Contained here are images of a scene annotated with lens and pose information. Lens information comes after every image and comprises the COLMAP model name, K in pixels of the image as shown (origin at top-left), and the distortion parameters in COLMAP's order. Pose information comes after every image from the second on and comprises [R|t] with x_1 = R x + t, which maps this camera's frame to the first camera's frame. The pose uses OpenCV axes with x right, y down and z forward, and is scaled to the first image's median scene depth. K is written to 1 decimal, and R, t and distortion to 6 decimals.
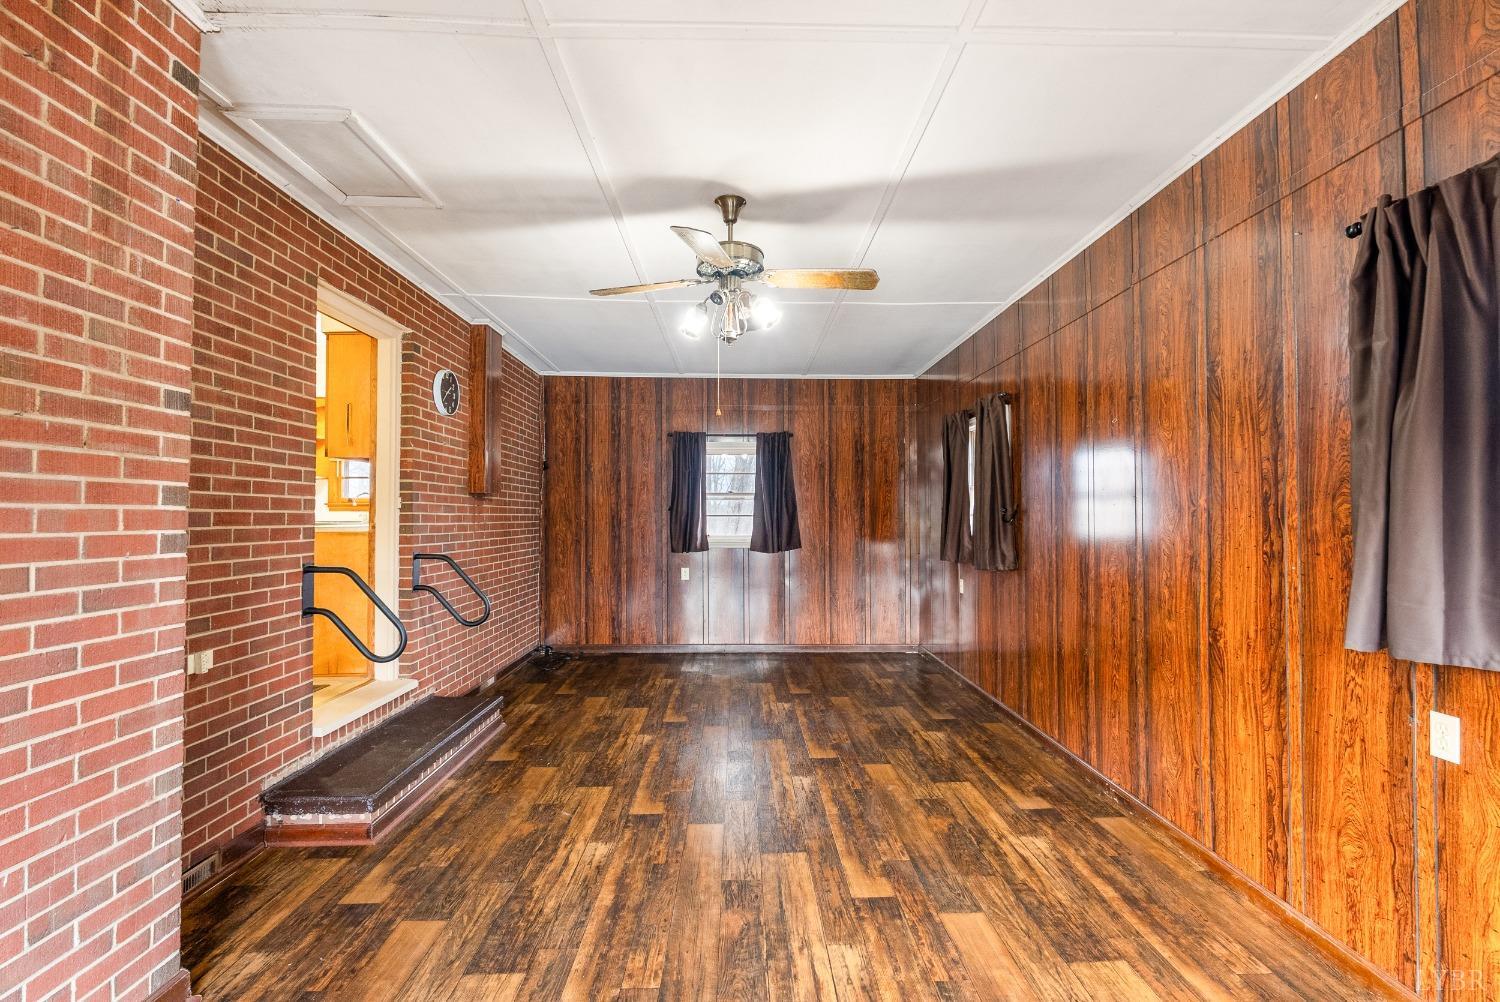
lens RADIAL K [[664.8, 0, 753.4], [0, 664.8, 503.9], [0, 0, 1]] dist [-0.003781, 0.000165]
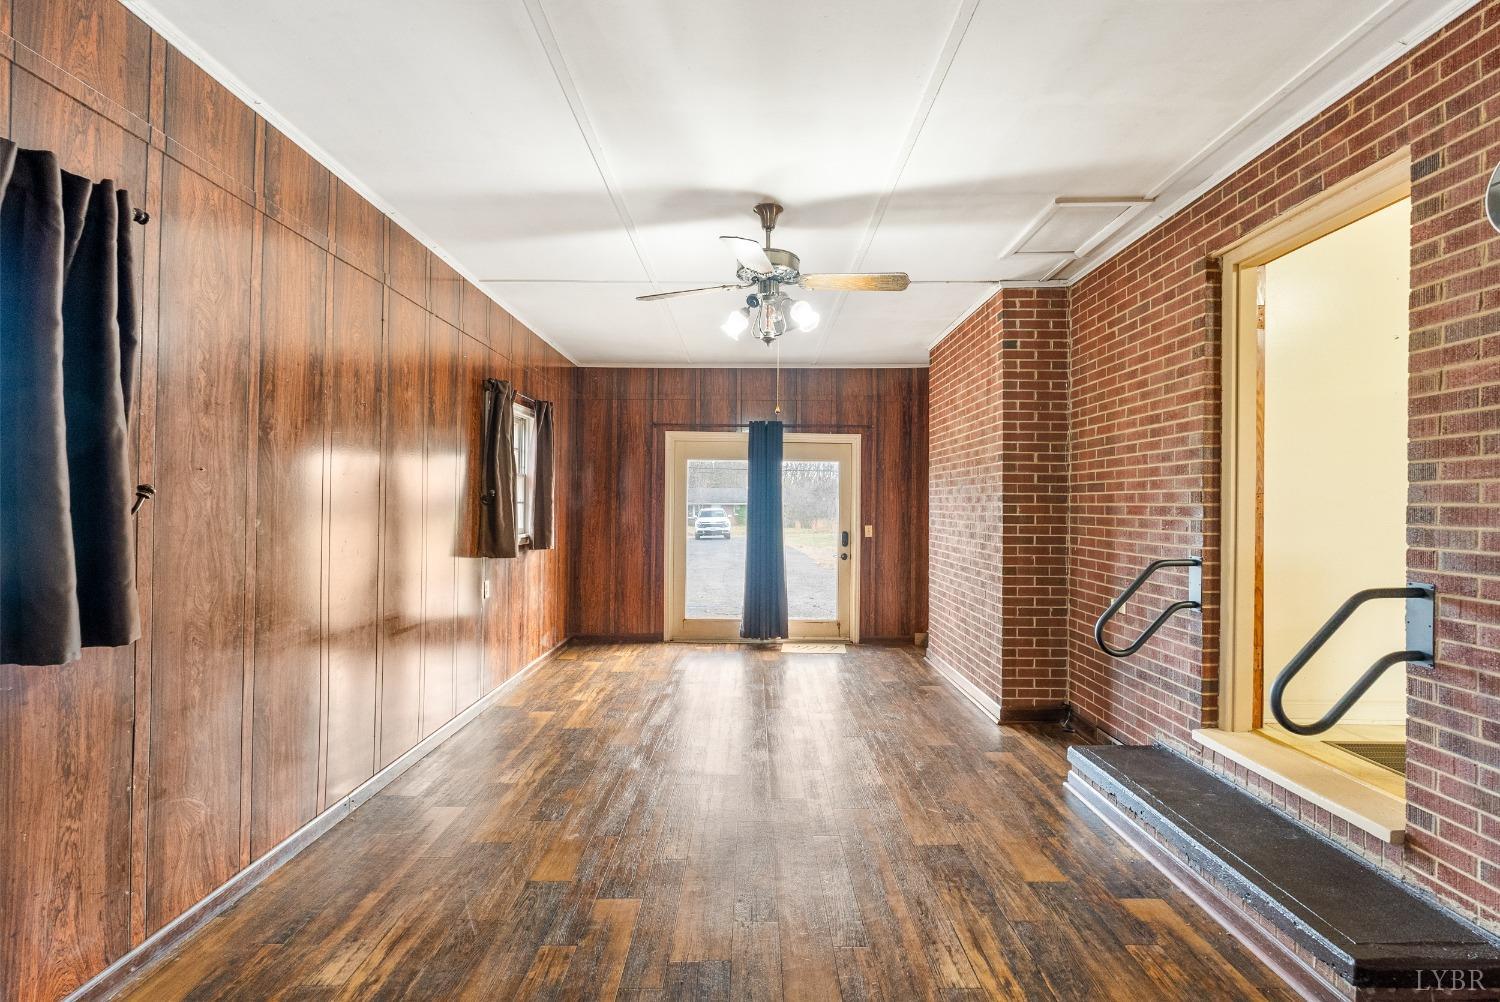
lens RADIAL K [[664.8, 0, 749.3], [0, 664.8, 502.5], [0, 0, 1]] dist [-0.003781, 0.000165]
pose [[-0.999636, -0.006248, 0.026248, -0.035147], [-0.006792, 0.999763, -0.020679, 0.035892], [-0.026112, -0.020849, -0.999442, 2.138774]]
